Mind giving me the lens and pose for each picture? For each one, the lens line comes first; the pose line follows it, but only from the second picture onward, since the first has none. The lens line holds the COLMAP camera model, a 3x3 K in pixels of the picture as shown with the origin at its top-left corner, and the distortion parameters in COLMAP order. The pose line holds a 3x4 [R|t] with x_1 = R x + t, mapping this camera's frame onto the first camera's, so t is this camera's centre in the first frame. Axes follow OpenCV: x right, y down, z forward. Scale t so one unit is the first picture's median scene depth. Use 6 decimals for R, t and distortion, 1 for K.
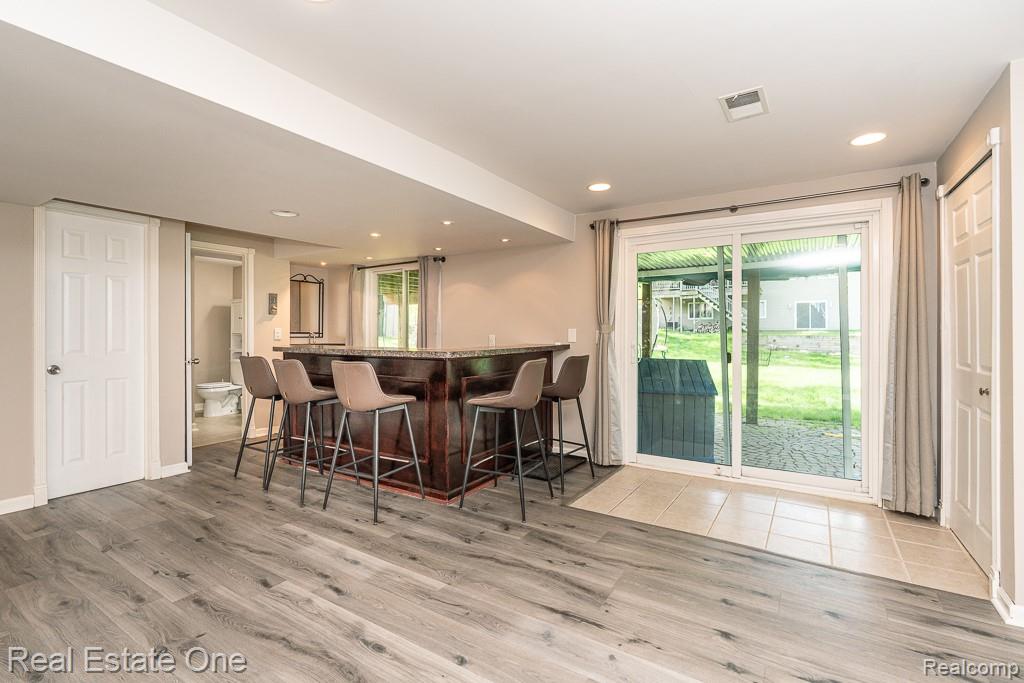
lens RADIAL K [[474.1, 0, 513.1], [0, 474.1, 339.6], [0, 0, 1]] dist [-0.006987, 0.001295]
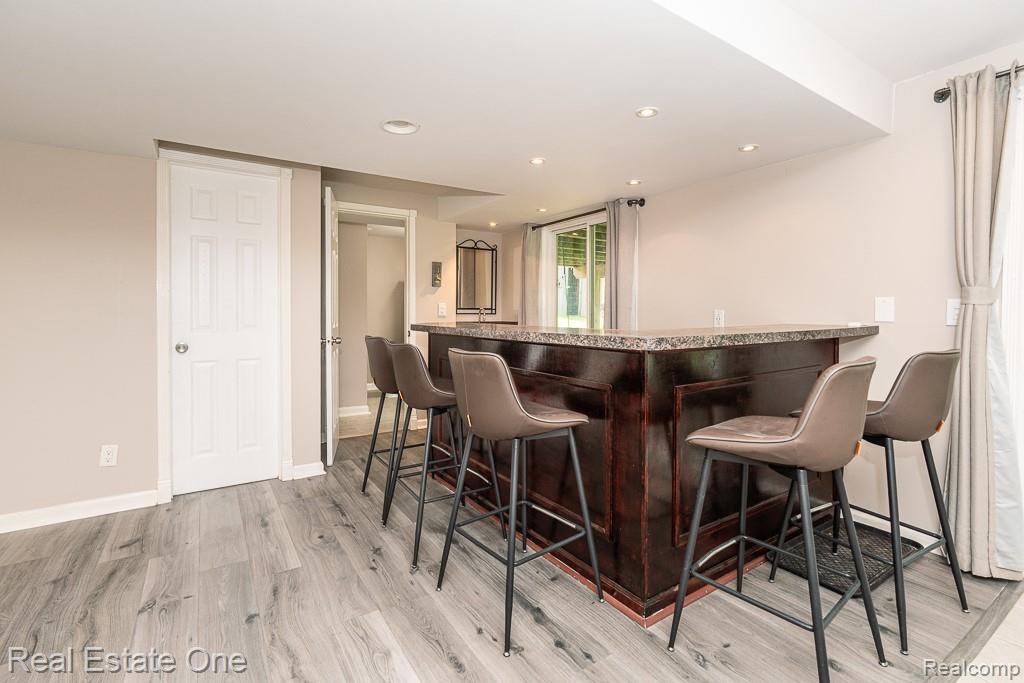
lens RADIAL K [[474.1, 0, 509.1], [0, 474.1, 318.8], [0, 0, 1]] dist [-0.006987, 0.001295]
pose [[0.912223, 0.006140, -0.409647, -0.059066], [-0.006769, 0.999977, -0.000083, 0.006007], [0.409637, 0.002849, 0.912244, 0.431568]]
